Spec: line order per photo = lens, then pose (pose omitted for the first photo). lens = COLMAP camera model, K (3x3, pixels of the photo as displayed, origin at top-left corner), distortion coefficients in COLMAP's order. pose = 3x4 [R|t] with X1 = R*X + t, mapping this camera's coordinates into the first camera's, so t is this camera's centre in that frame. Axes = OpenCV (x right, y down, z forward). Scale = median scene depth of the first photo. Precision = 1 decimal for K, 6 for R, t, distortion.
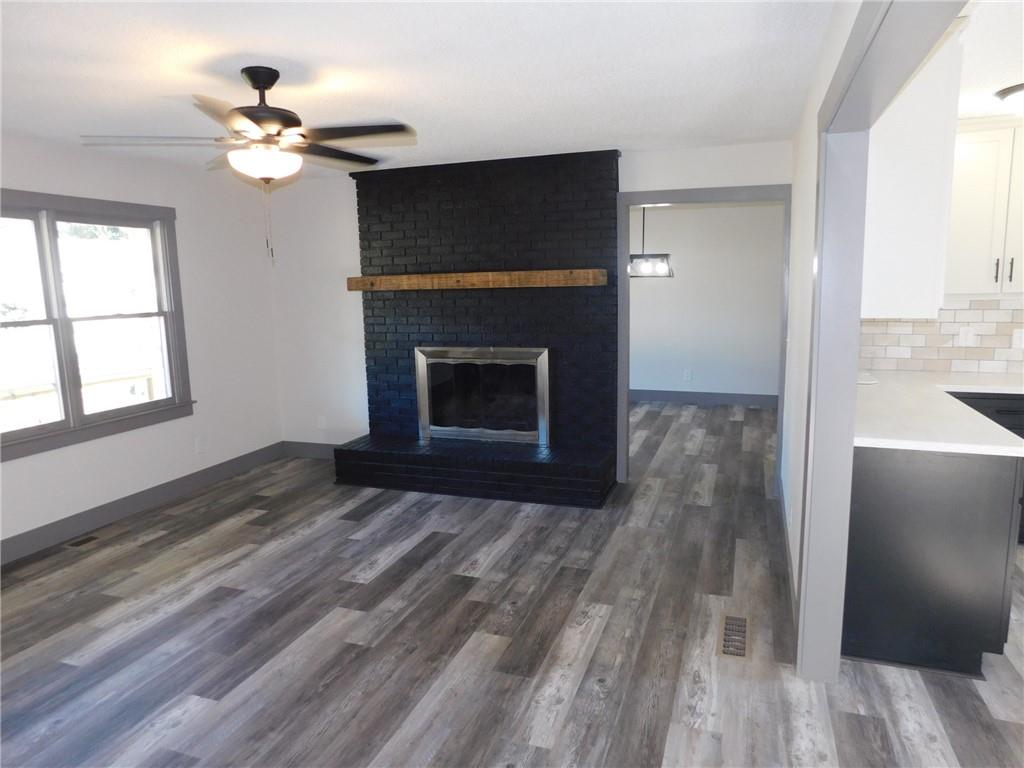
lens RADIAL K [[683.3, 0, 512.0], [0, 683.3, 384.0], [0, 0, 1]] dist [-0.077988, 0.056268]
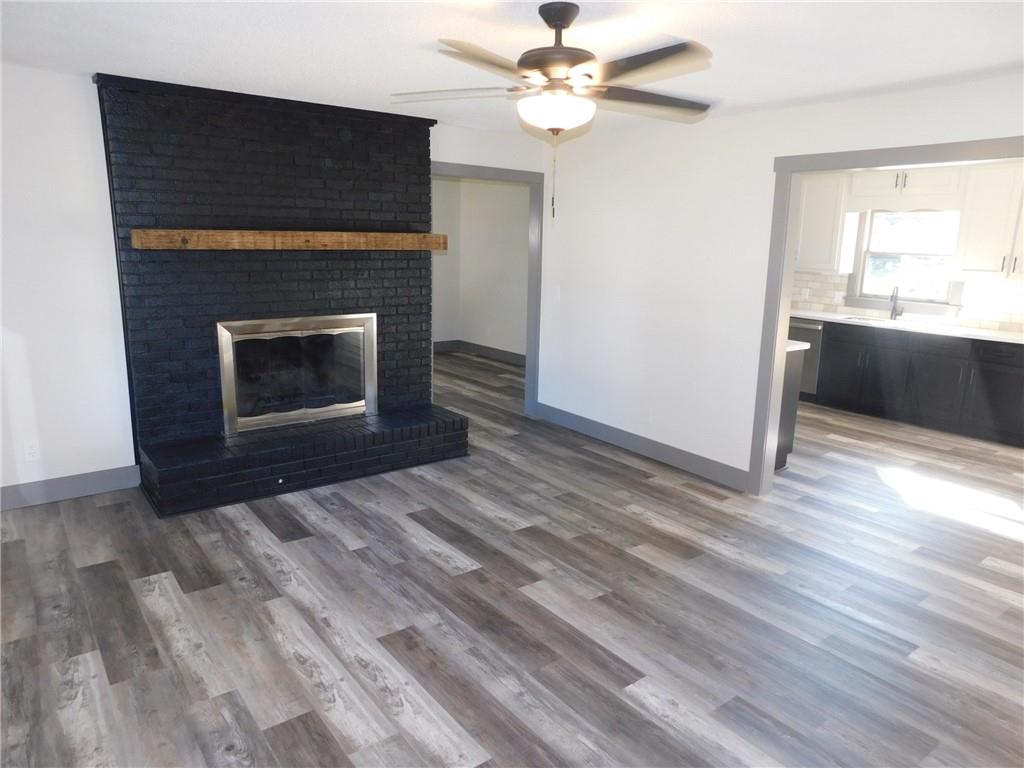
lens RADIAL K [[683.3, 0, 512.0], [0, 683.3, 384.0], [0, 0, 1]] dist [-0.077988, 0.056268]
pose [[0.541146, -0.139184, 0.829330, -0.878458], [0.092512, 0.990075, 0.105796, -0.049414], [-0.835824, 0.019471, 0.548652, 0.411594]]
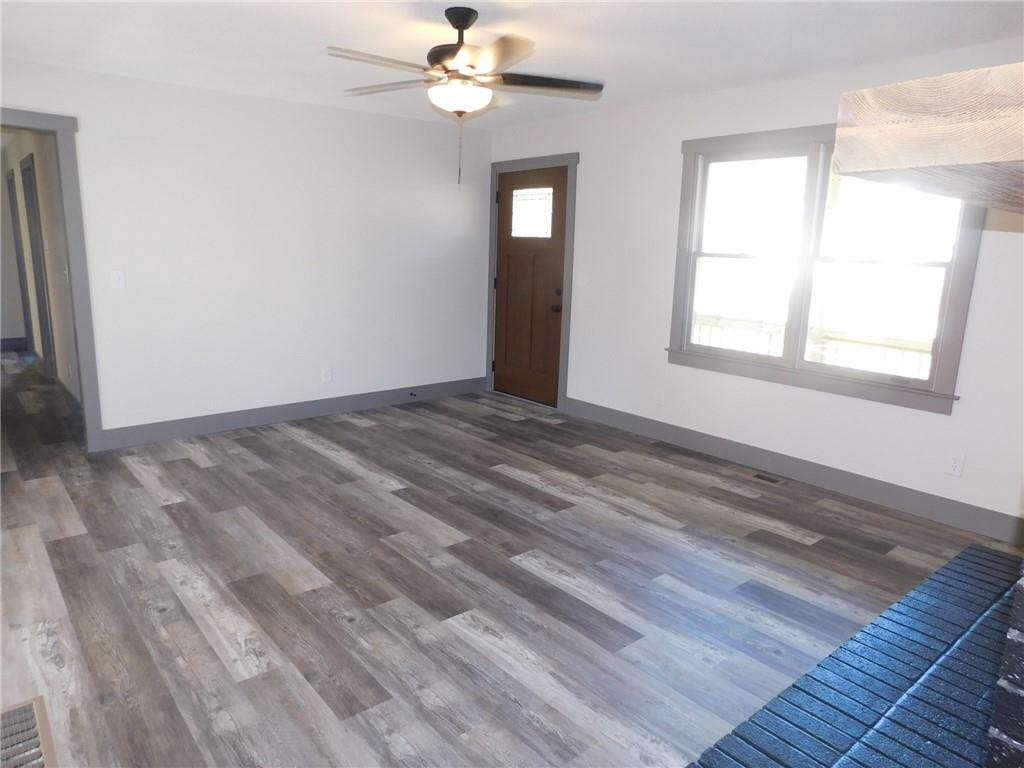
lens RADIAL K [[683.3, 0, 512.0], [0, 683.3, 384.0], [0, 0, 1]] dist [-0.077988, 0.056268]
pose [[-0.507259, 0.176283, -0.843571, 0.444236], [-0.149742, 0.945936, 0.287718, -0.155769], [0.848685, 0.272266, -0.453437, 1.246491]]
